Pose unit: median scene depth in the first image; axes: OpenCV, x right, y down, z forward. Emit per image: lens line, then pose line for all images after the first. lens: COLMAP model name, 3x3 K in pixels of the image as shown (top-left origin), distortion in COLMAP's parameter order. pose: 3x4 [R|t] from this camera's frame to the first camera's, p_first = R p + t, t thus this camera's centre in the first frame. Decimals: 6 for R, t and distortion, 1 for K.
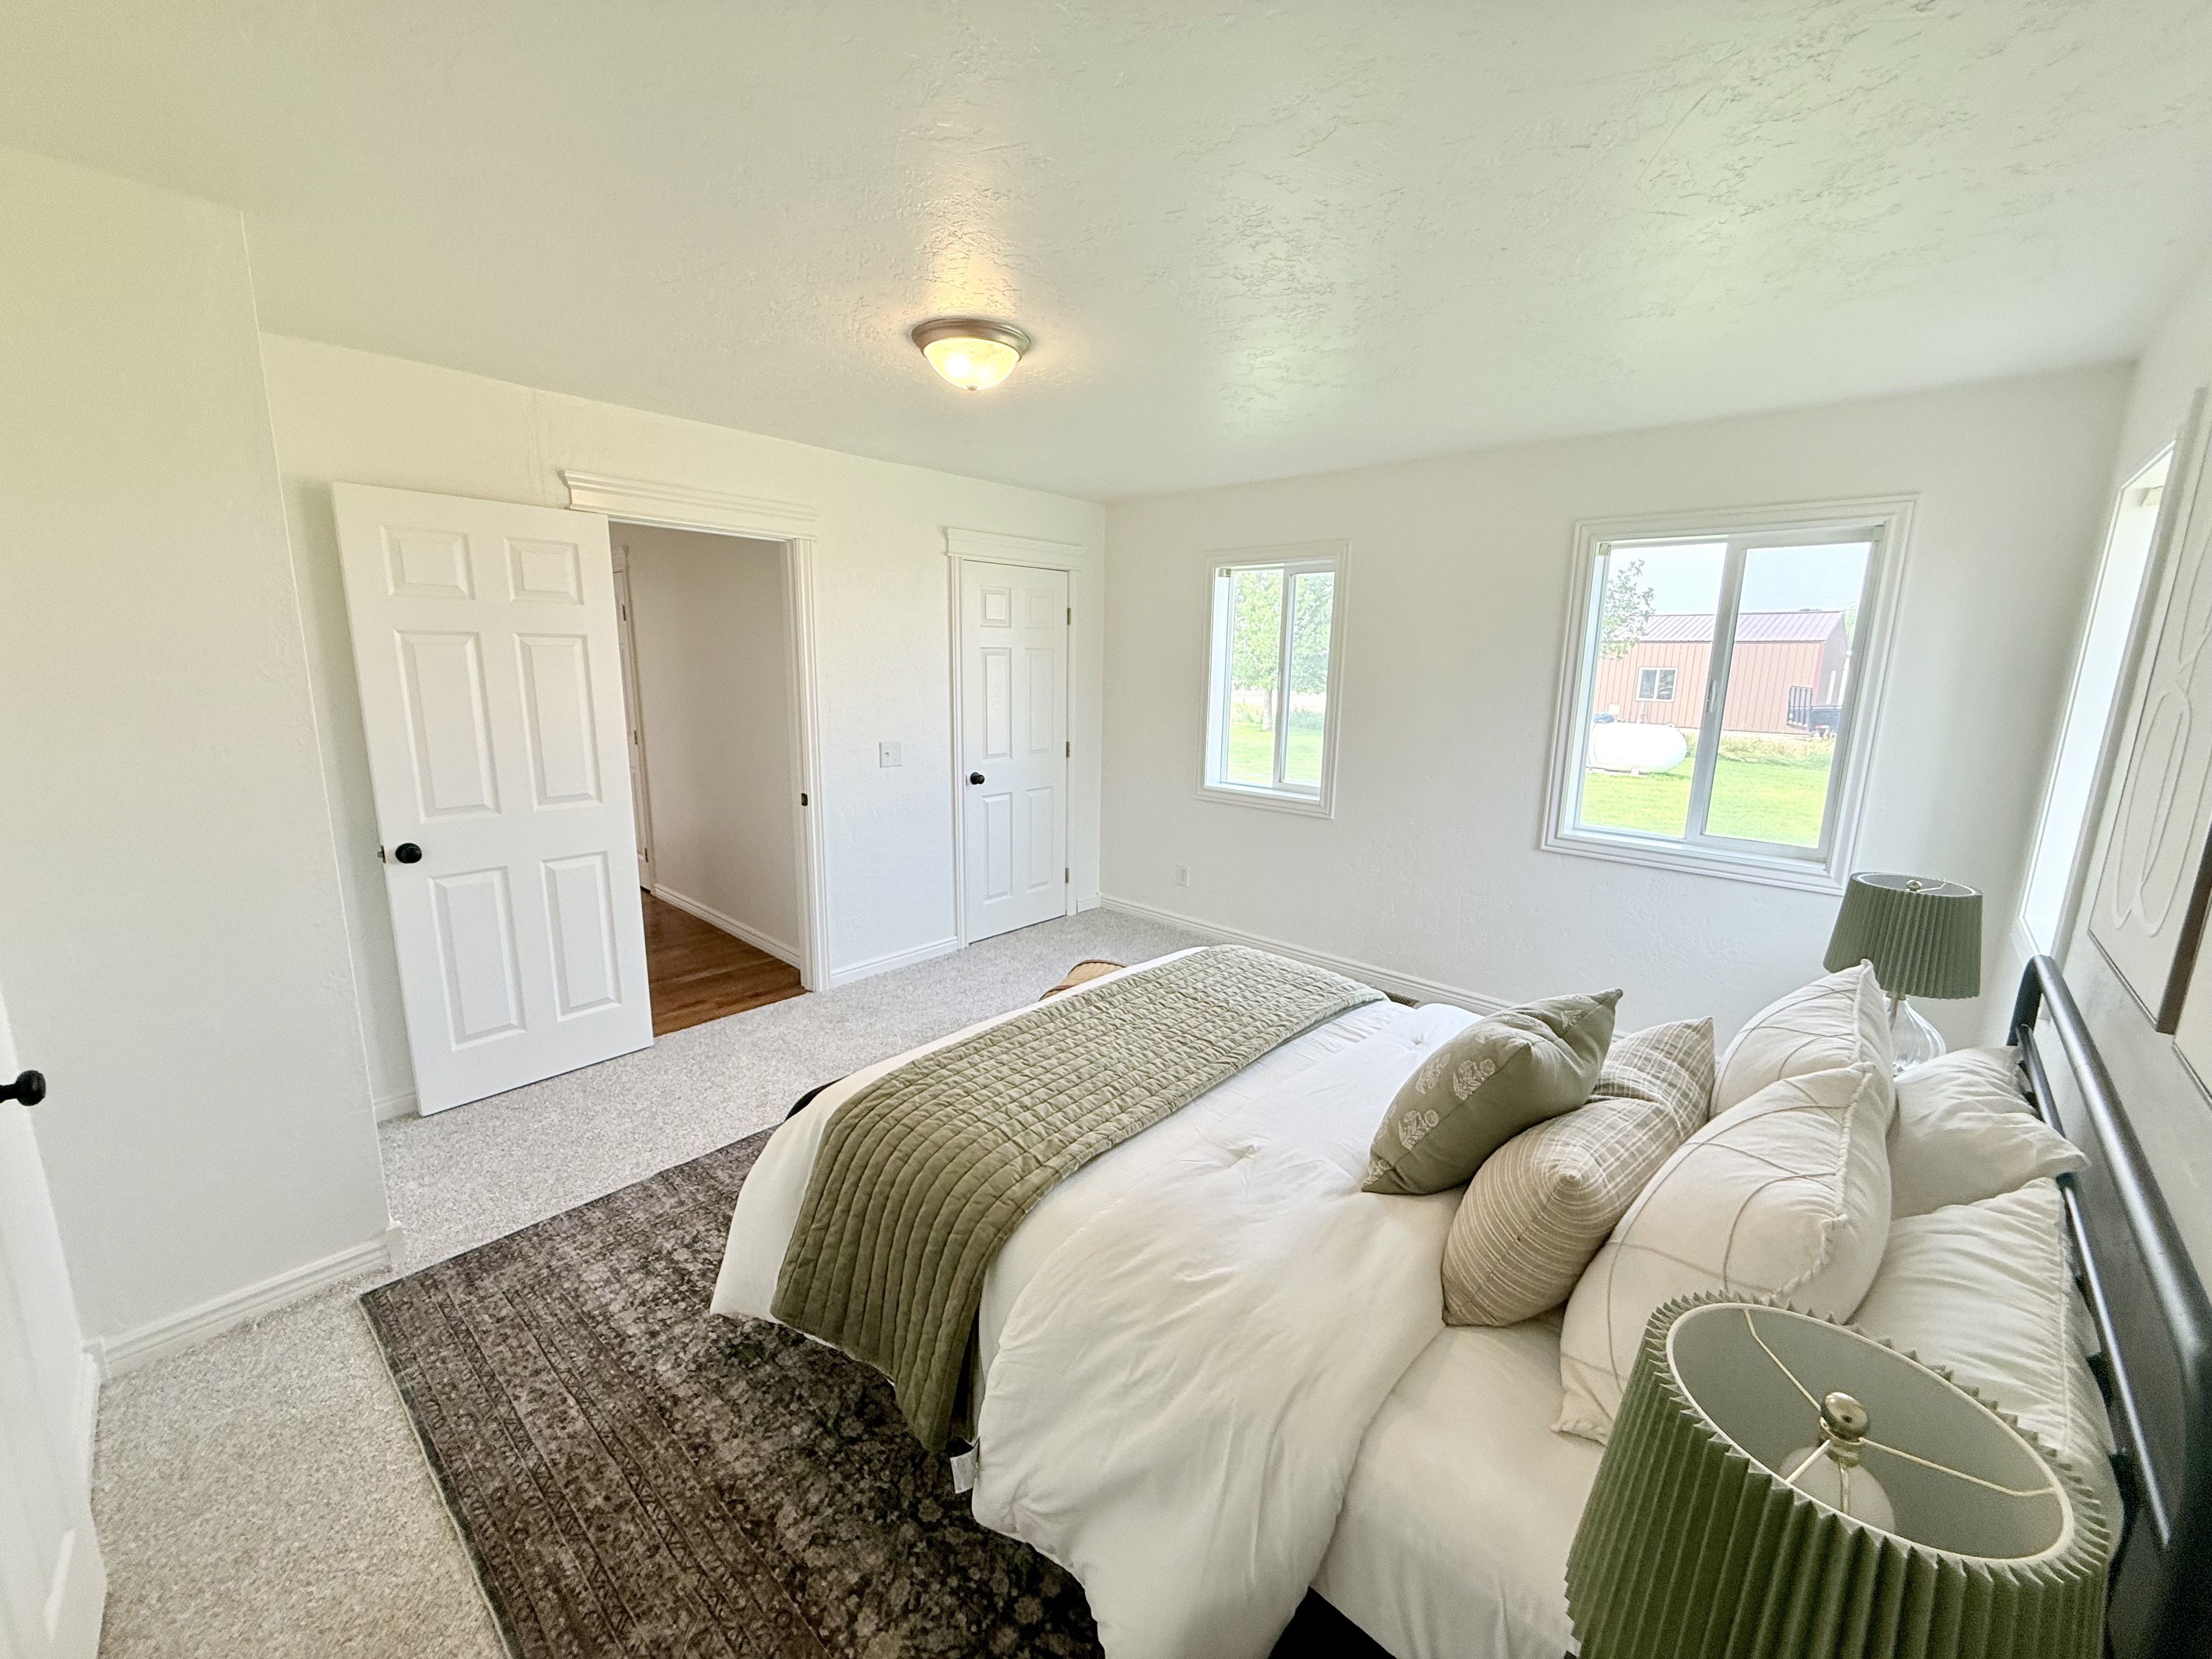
lens RADIAL K [[881.9, 0, 1102.0], [0, 881.9, 826.6], [0, 0, 1]] dist [0.000147, -0.000423]
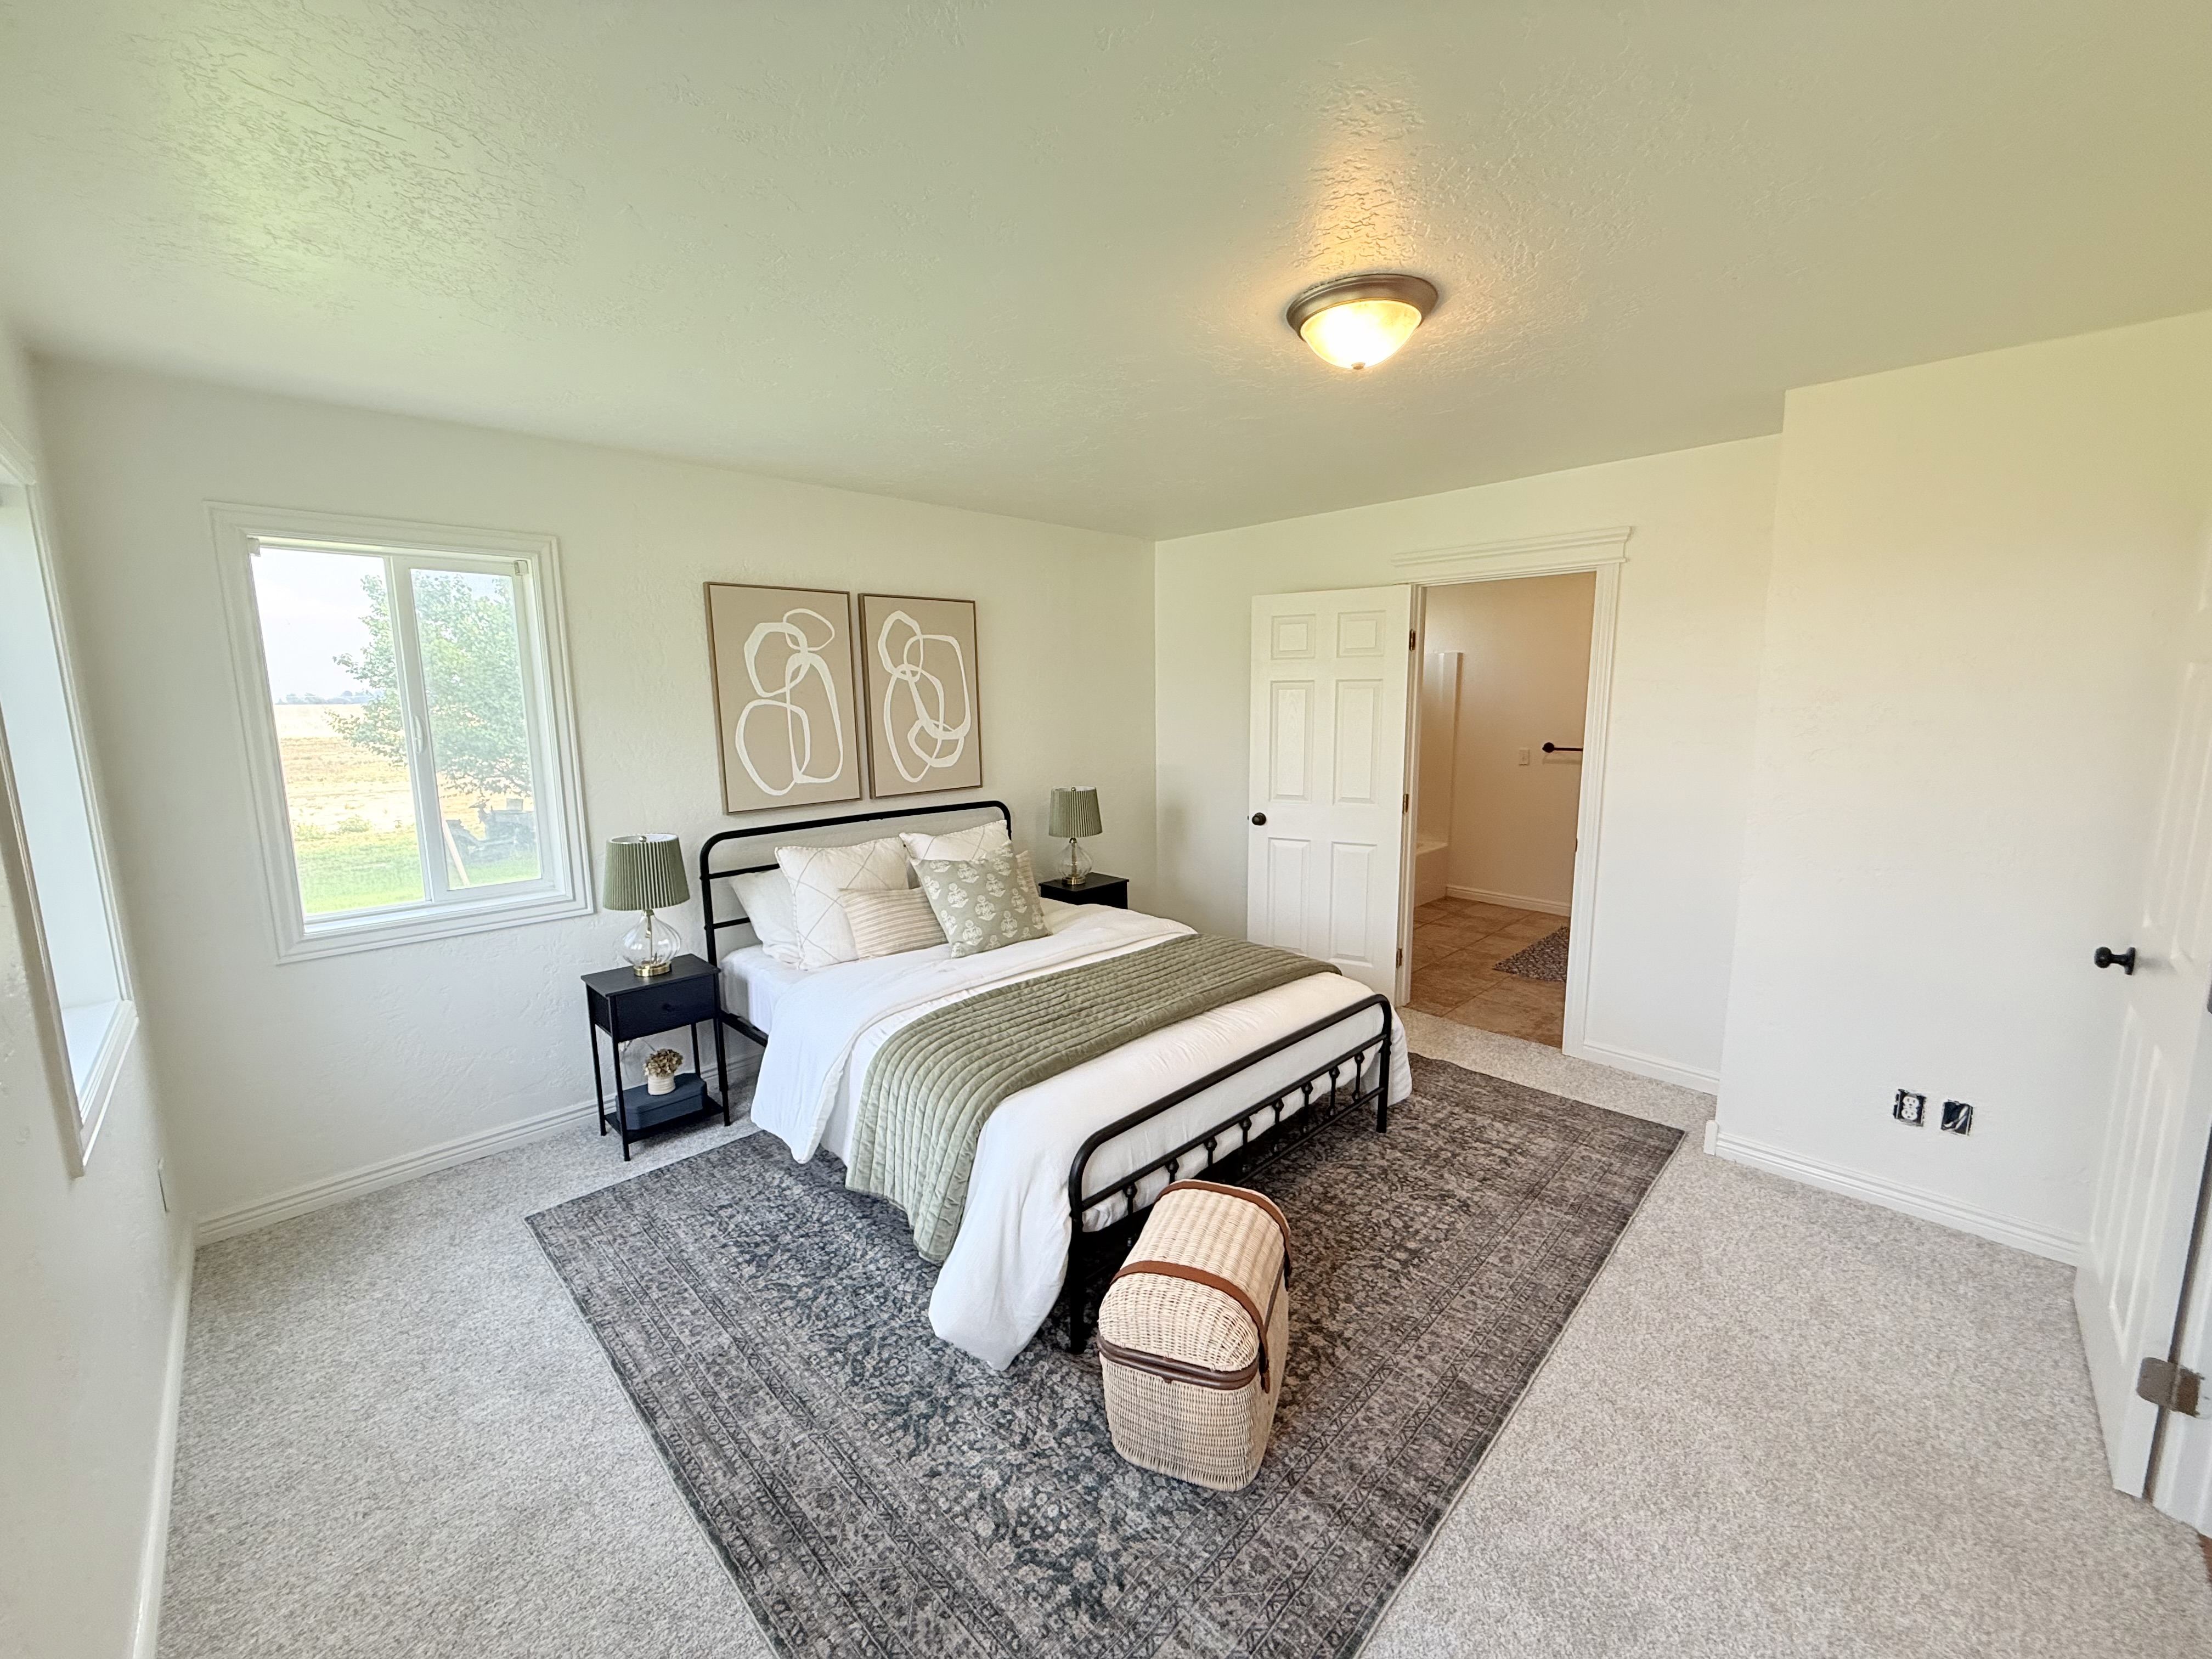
lens RADIAL K [[881.9, 0, 1102.0], [0, 881.9, 826.6], [0, 0, 1]] dist [0.000147, -0.000423]
pose [[-0.998858, -0.006282, 0.047364, 0.019918], [0.009853, 0.942928, 0.332850, -0.237744], [-0.046752, 0.332937, -0.941789, 1.220060]]
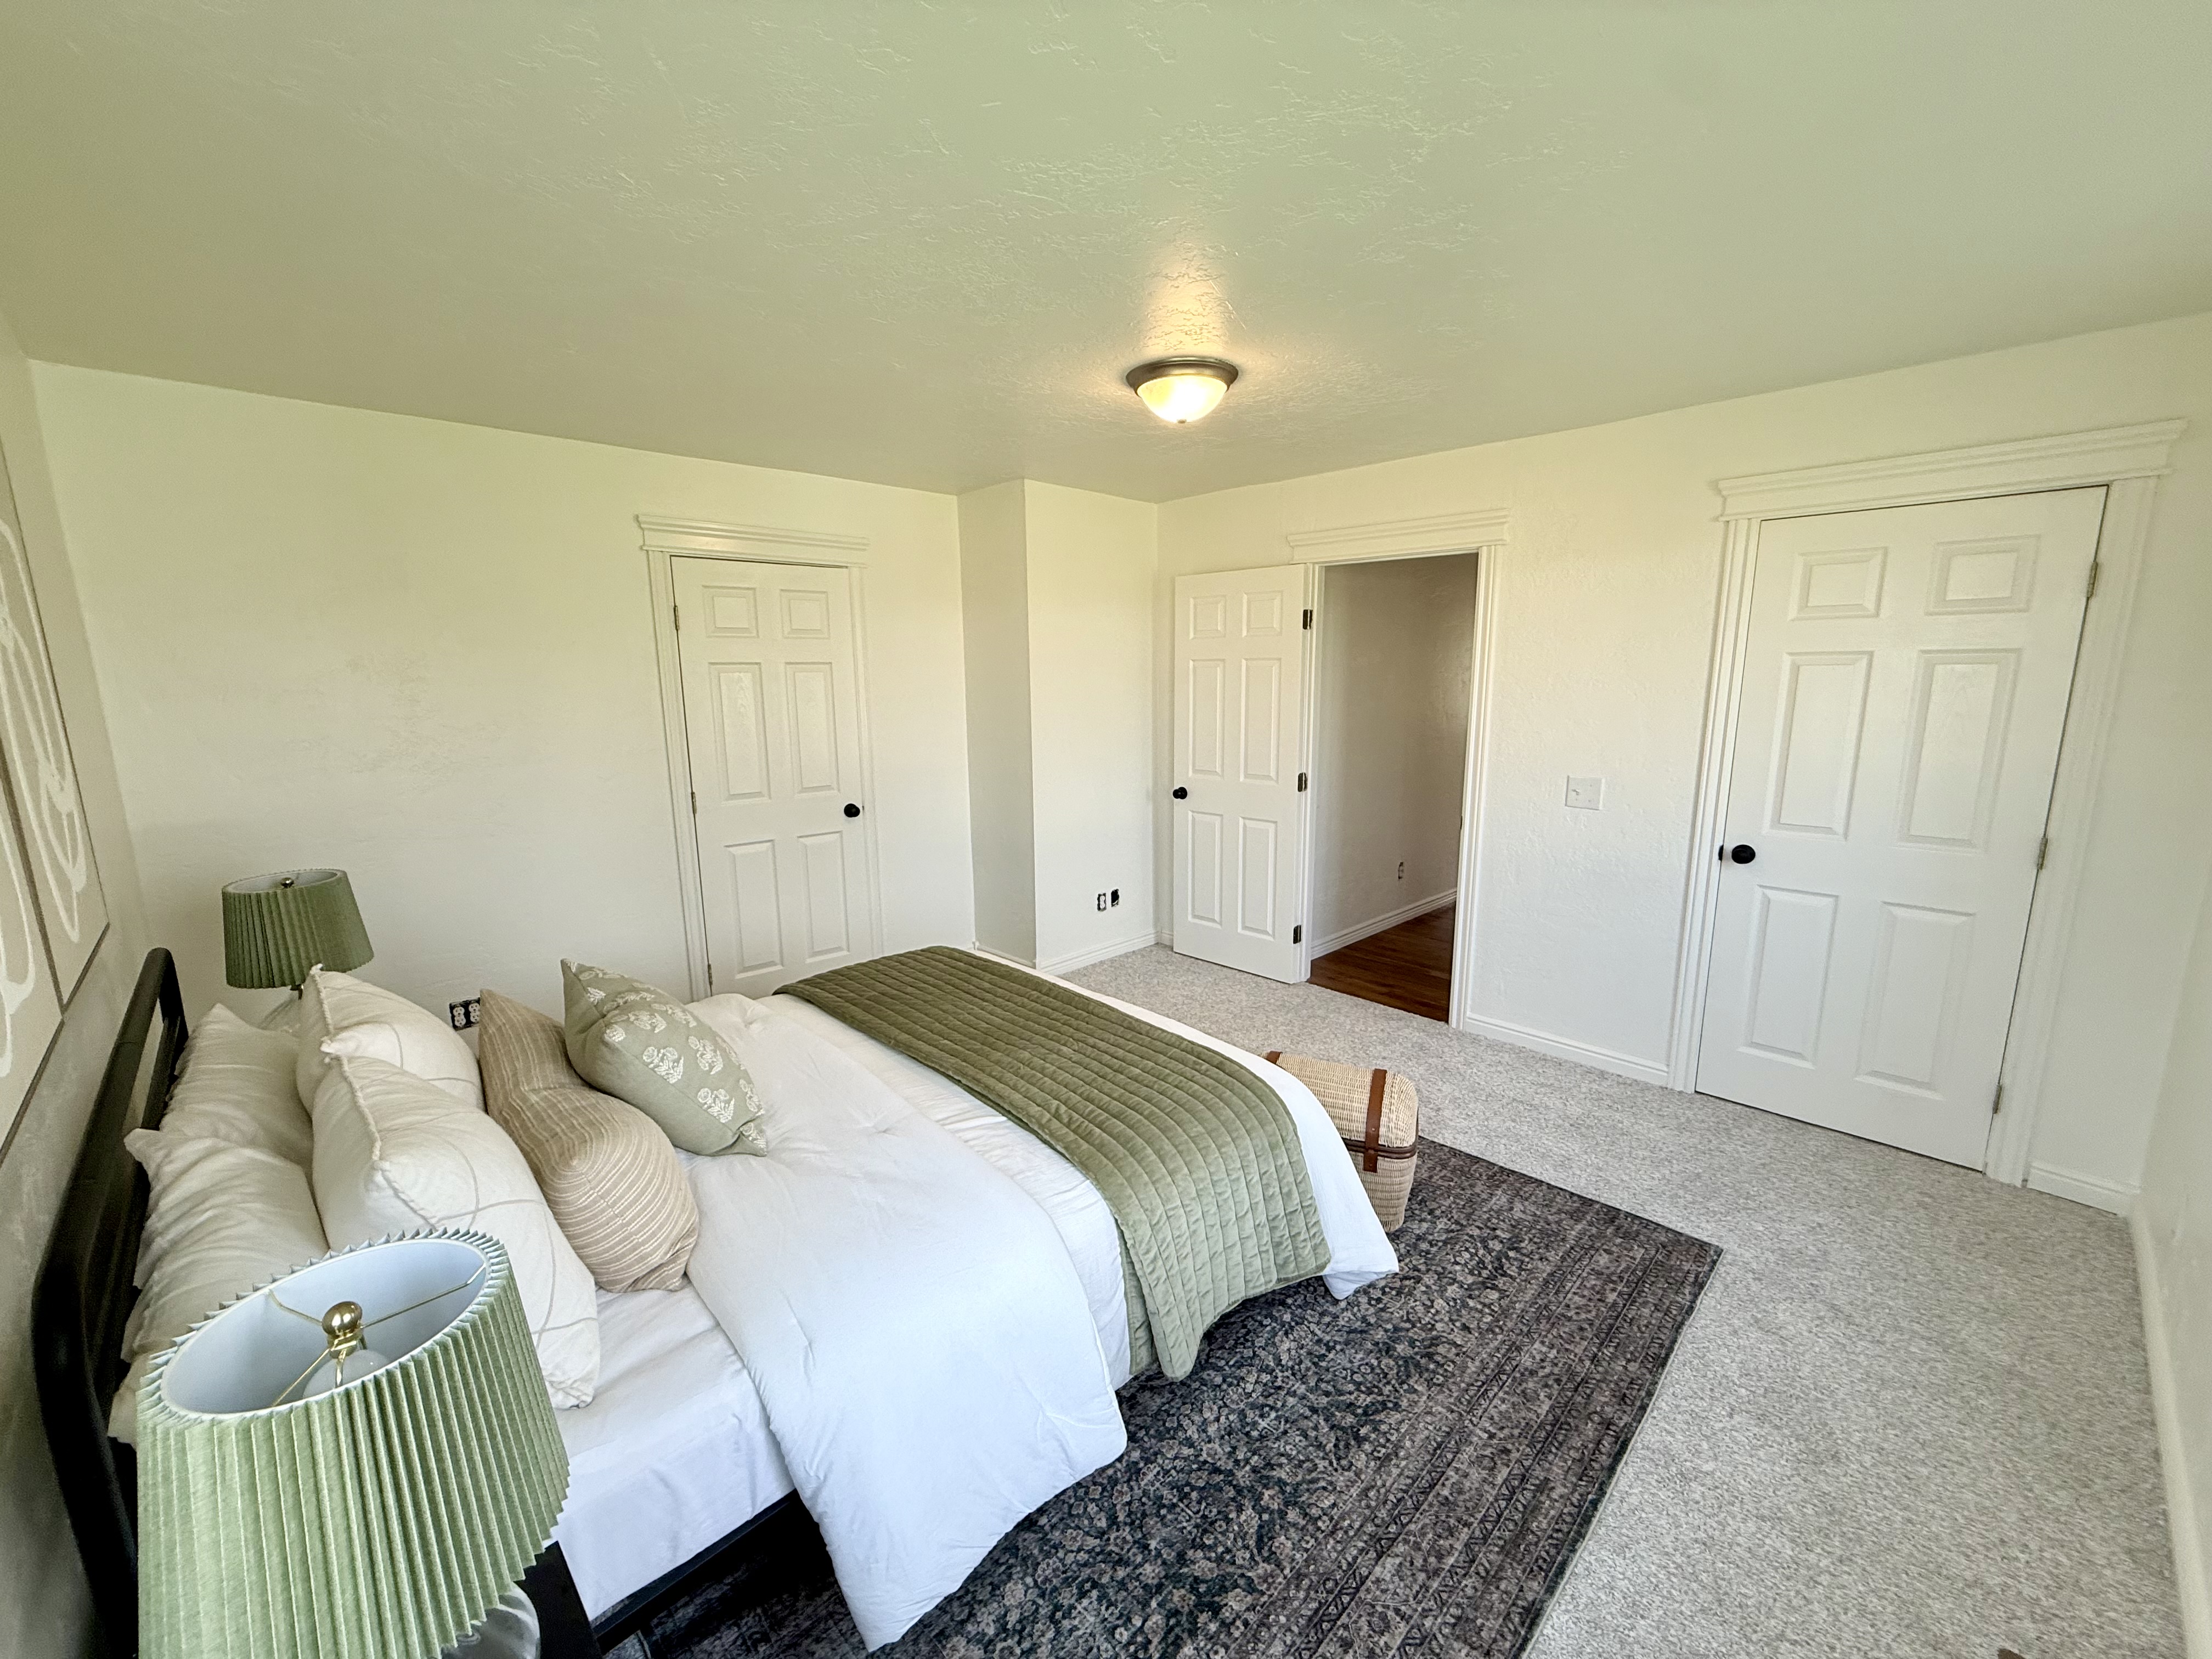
lens RADIAL K [[881.9, 0, 1102.0], [0, 881.9, 826.6], [0, 0, 1]] dist [0.000147, -0.000423]
pose [[-0.053895, 0.170824, -0.983826, 0.615917], [-0.175870, 0.968233, 0.177751, -0.127071], [0.982937, 0.182605, -0.022140, 0.645085]]
